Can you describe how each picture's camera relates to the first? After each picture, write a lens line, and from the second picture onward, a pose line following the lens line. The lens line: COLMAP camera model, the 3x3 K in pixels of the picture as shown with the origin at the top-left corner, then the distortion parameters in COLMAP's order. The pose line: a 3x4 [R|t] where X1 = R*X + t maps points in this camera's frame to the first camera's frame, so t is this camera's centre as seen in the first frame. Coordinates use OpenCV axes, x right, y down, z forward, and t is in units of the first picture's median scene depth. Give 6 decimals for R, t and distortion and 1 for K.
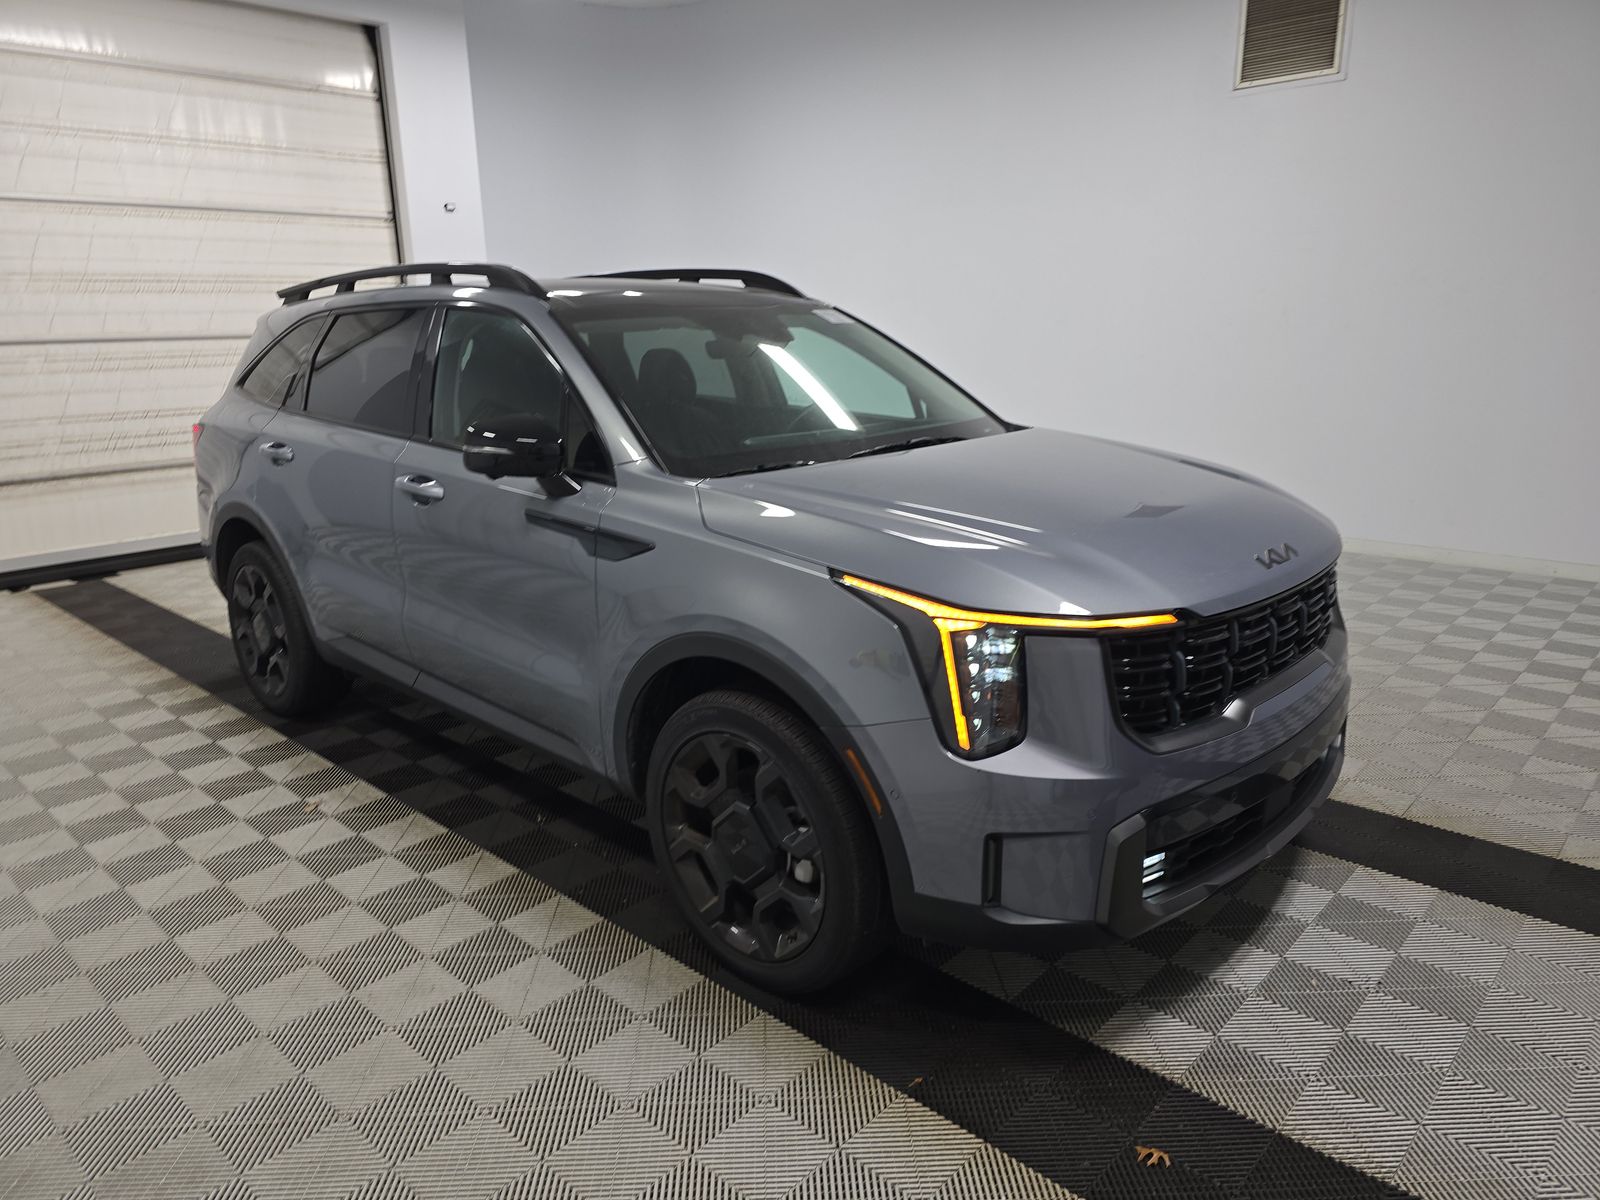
lens RADIAL K [[1118.4, 0, 800.2], [0, 1118.4, 599.5], [0, 0, 1]] dist [0.046279, -0.030750]
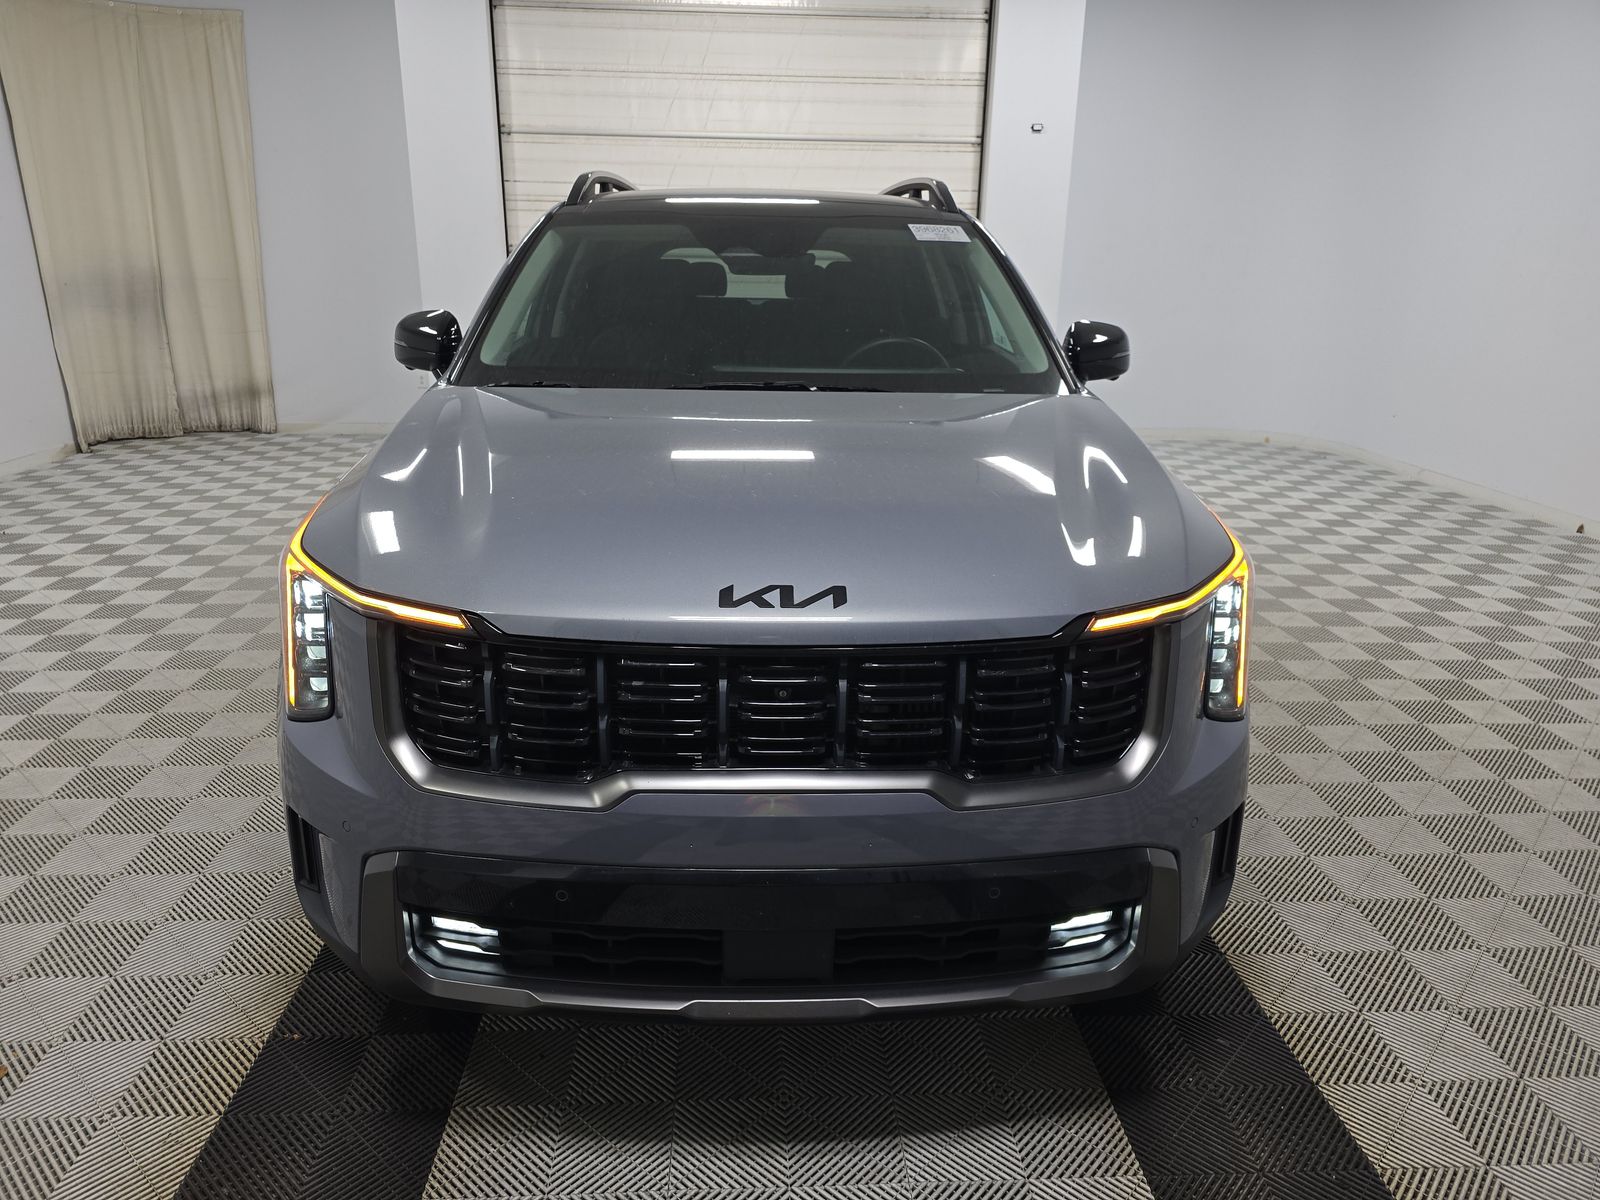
lens RADIAL K [[1118.4, 0, 797.9], [0, 1118.4, 596.0], [0, 0, 1]] dist [0.046279, -0.030750]
pose [[0.721336, 0.230634, -0.653056, 0.283561], [-0.200121, 0.972112, 0.122267, -0.039595], [0.663042, 0.042495, 0.747375, 0.175789]]
